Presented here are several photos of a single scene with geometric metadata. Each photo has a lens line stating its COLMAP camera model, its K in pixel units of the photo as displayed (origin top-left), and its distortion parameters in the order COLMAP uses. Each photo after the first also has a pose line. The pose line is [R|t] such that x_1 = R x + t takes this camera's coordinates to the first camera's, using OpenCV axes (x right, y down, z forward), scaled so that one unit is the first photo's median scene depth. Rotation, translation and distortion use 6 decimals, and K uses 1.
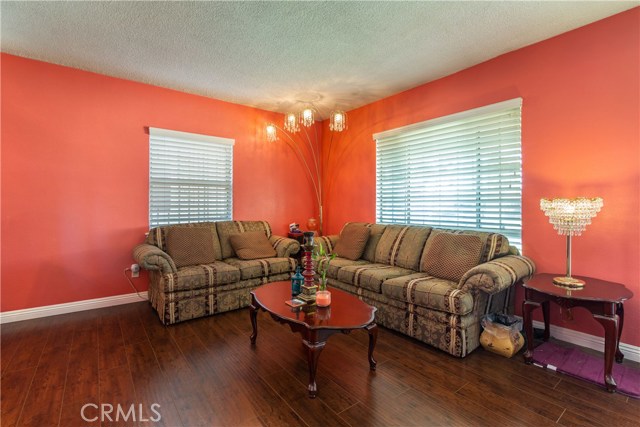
lens RADIAL K [[296.6, 0, 313.8], [0, 296.6, 205.4], [0, 0, 1]] dist [-0.009739, 0.000424]
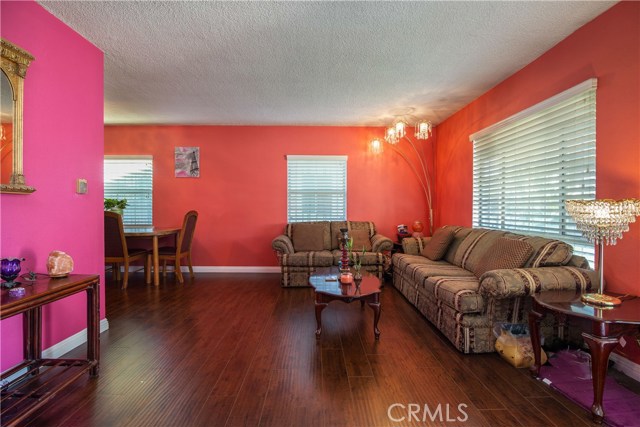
lens RADIAL K [[296.6, 0, 313.7], [0, 296.6, 211.0], [0, 0, 1]] dist [-0.009739, 0.000424]
pose [[0.800034, 0.005408, -0.599930, 0.431591], [-0.001281, 0.999972, 0.007306, 0.001402], [0.599953, -0.005077, 0.800019, -0.098318]]
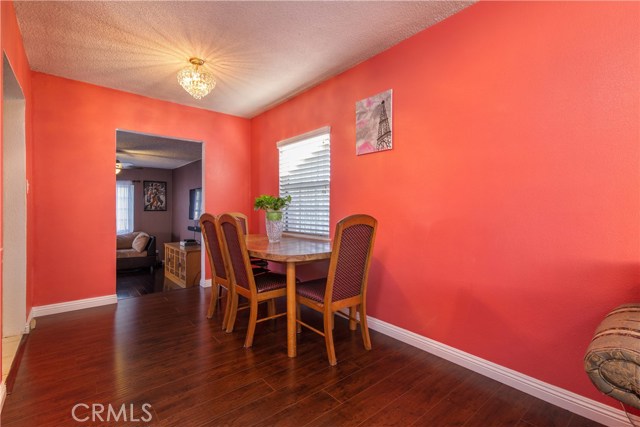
lens RADIAL K [[296.6, 0, 315.3], [0, 296.6, 212.0], [0, 0, 1]] dist [-0.009739, 0.000424]
pose [[0.034724, 0.004734, -0.999386, -0.164573], [-0.002562, 0.999986, 0.004647, 0.002604], [0.999394, 0.002399, 0.034735, 0.520143]]
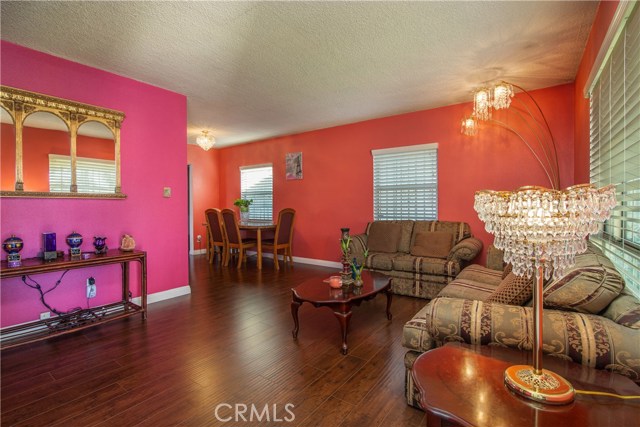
lens RADIAL K [[296.6, 0, 319.7], [0, 296.6, 210.1], [0, 0, 1]] dist [-0.009739, 0.000424]
pose [[0.289354, 0.012036, -0.957146, 0.721167], [0.003828, 0.999898, 0.013731, -0.000976], [0.957214, -0.007637, 0.289279, 0.349207]]
